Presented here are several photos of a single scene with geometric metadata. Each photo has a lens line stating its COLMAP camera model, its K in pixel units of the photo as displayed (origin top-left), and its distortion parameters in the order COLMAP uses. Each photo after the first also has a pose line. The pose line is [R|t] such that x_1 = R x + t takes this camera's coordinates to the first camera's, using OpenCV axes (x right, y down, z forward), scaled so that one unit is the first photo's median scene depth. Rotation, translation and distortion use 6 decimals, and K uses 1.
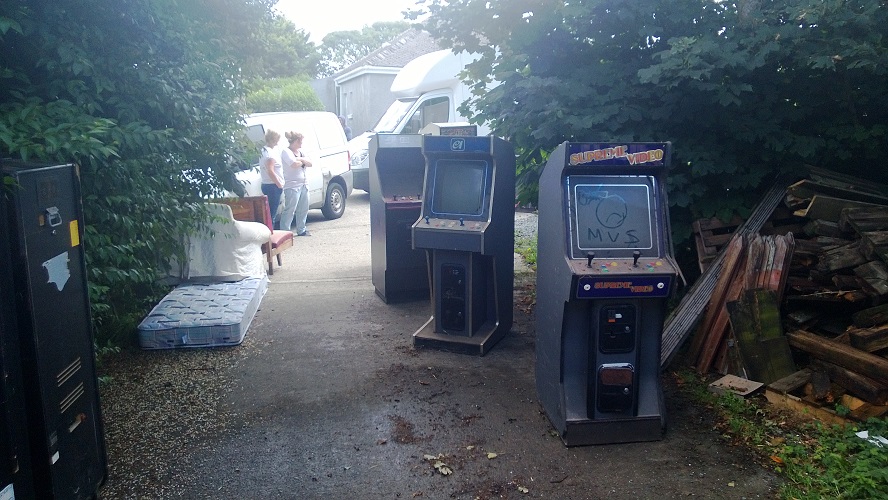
lens RADIAL K [[676.6, 0, 464.7], [0, 676.6, 230.7], [0, 0, 1]] dist [0.008133, -0.062754]
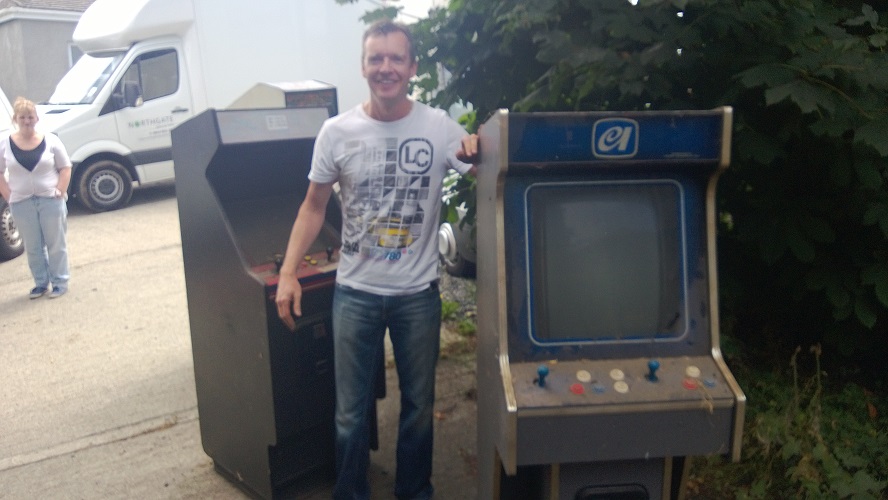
lens RADIAL K [[686.2, 0, 455.3], [0, 686.2, 226.7], [0, 0, 1]] dist [0.001461, -0.057327]
pose [[0.897423, -0.097188, 0.430334, -0.085653], [0.079675, 0.995098, 0.058582, -0.041018], [-0.433918, -0.018286, 0.900767, 0.271741]]
